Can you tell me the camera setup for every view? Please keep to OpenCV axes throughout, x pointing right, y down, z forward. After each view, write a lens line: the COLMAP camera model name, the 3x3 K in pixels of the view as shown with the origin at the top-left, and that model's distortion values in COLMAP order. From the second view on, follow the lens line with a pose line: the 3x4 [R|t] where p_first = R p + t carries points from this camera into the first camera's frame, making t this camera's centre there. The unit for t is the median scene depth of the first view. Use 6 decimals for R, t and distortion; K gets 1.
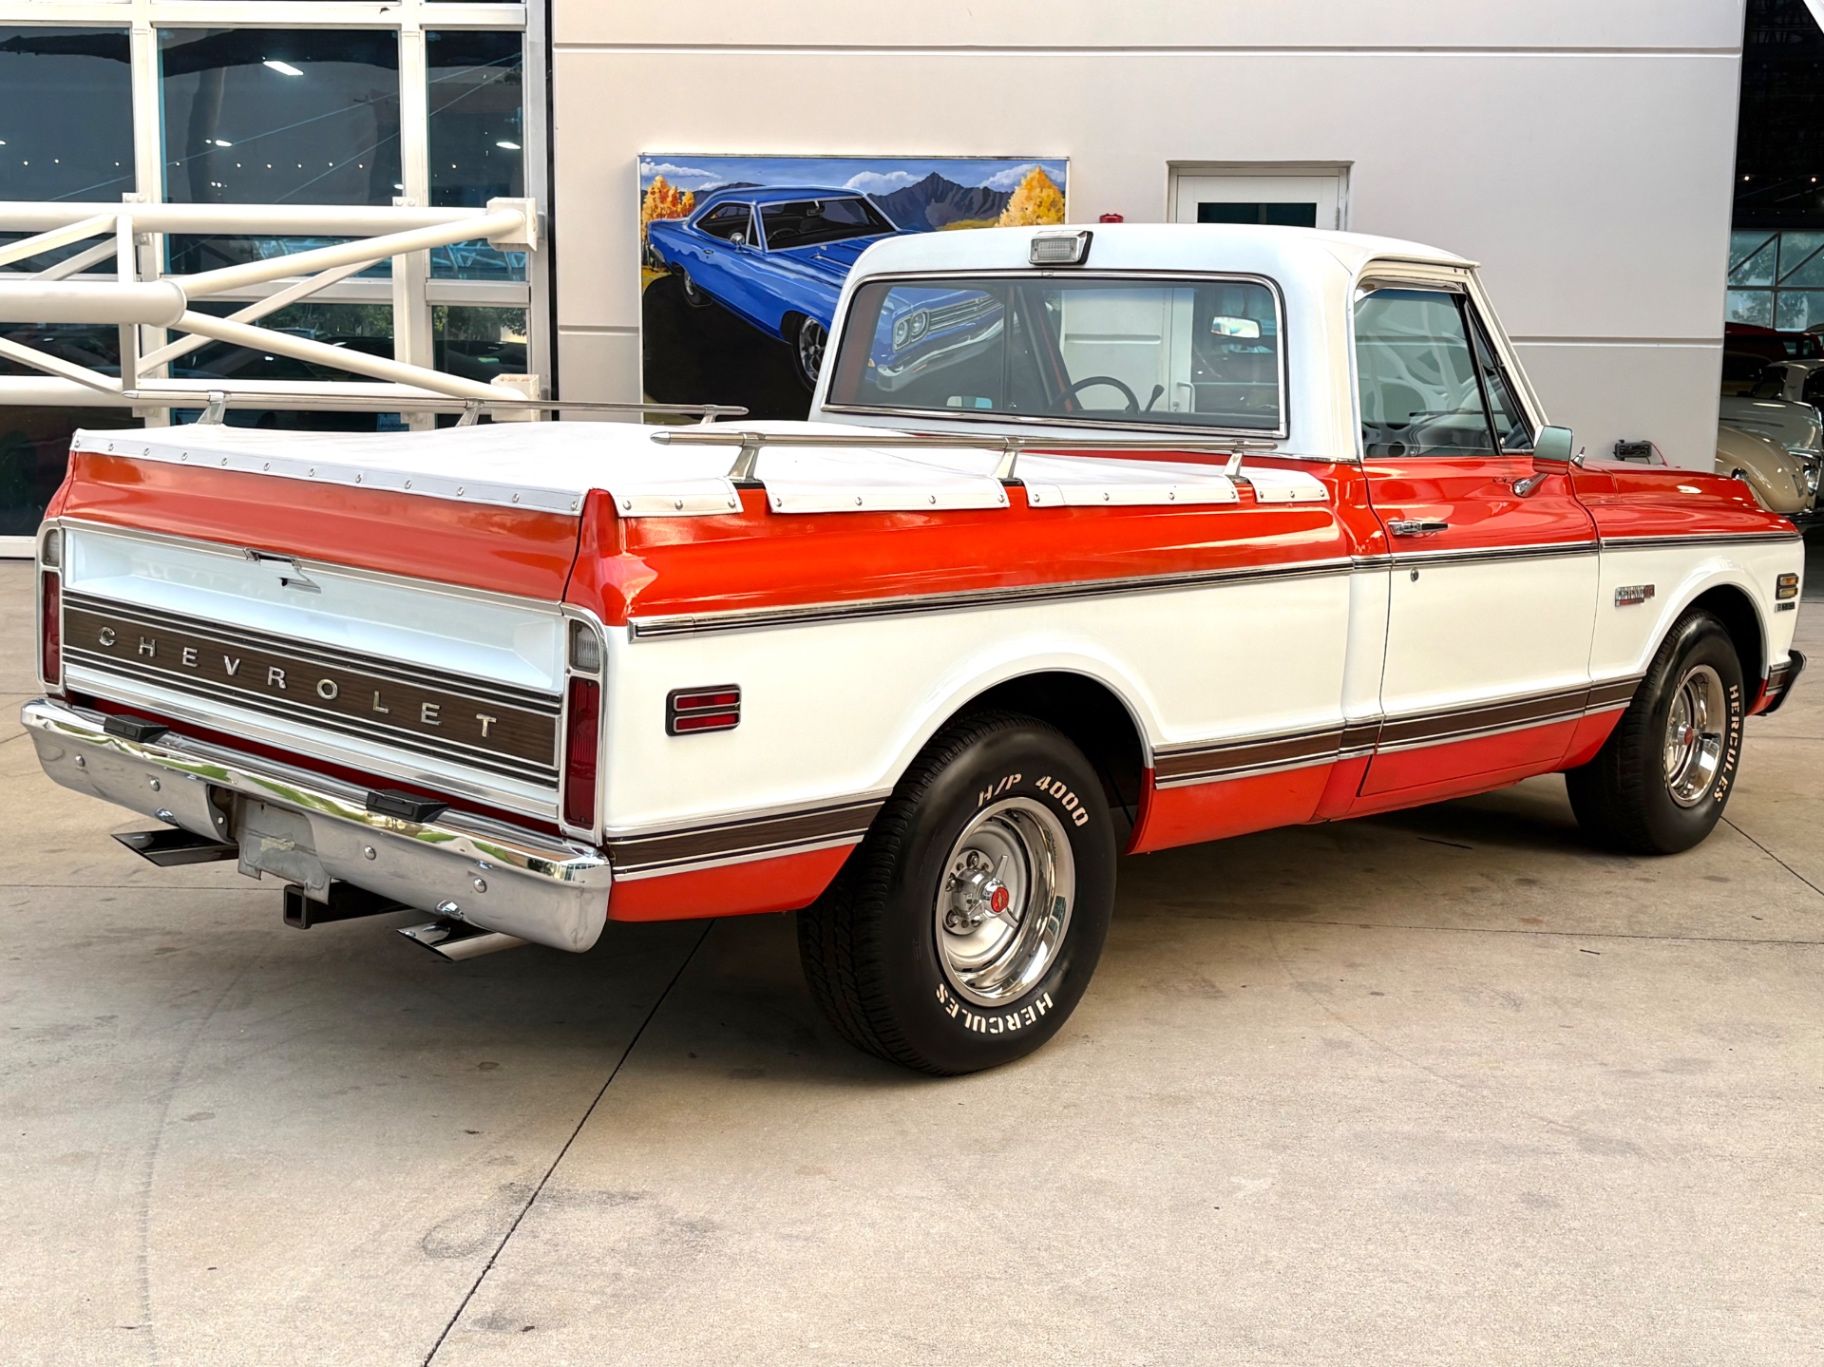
lens RADIAL K [[2288.1, 0, 912.0], [0, 2288.1, 683.5], [0, 0, 1]] dist [0.202932, -0.745684]
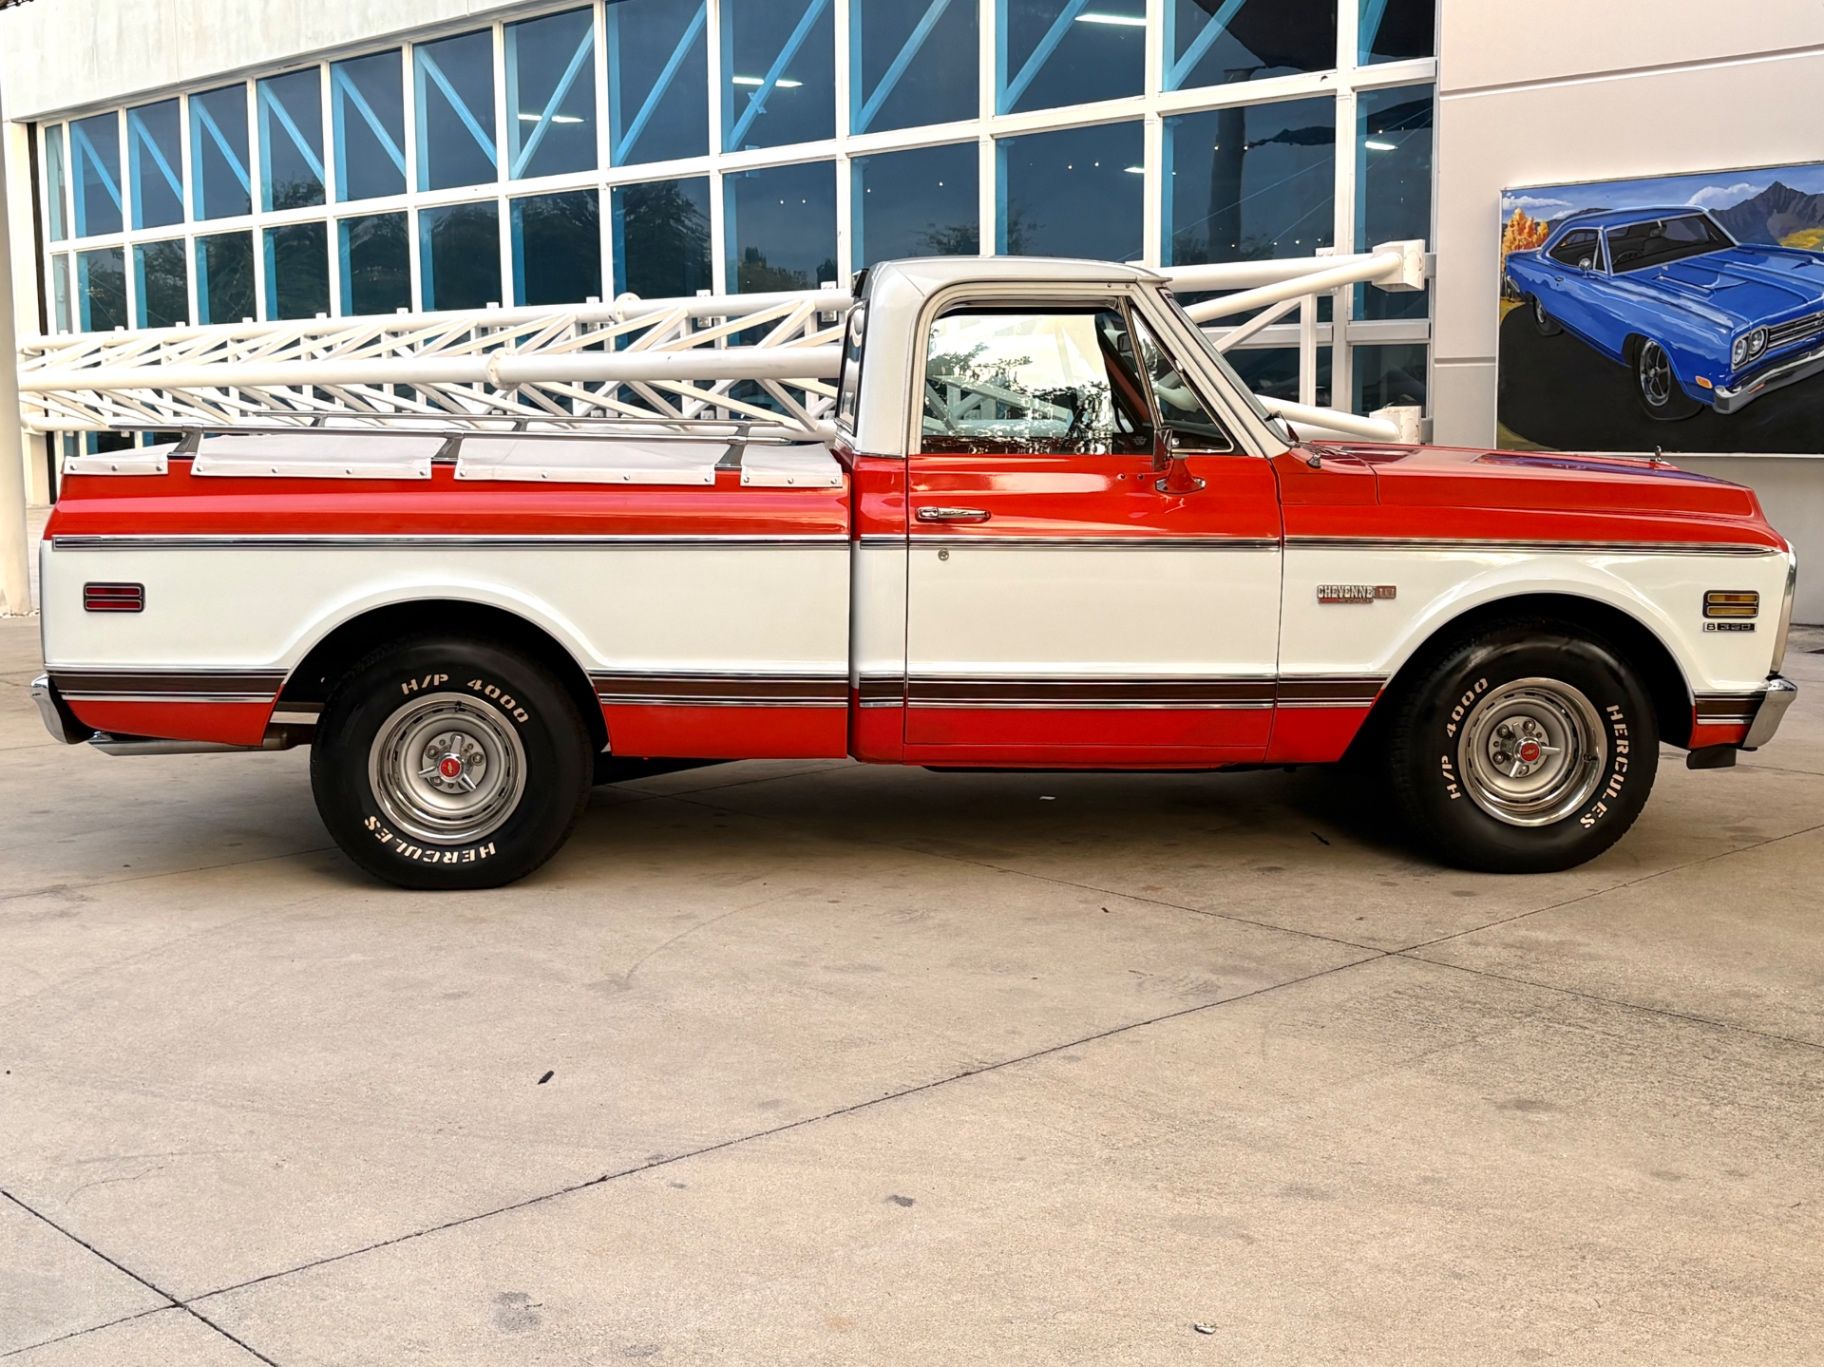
lens RADIAL K [[2387.9, 0, 912.0], [0, 2387.9, 683.5], [0, 0, 1]] dist [0.176692, -0.618780]
pose [[0.712035, 0.061025, -0.699487, 0.459364], [-0.080417, 0.996748, 0.005099, 0.005486], [0.697523, 0.052620, 0.714627, 0.061136]]
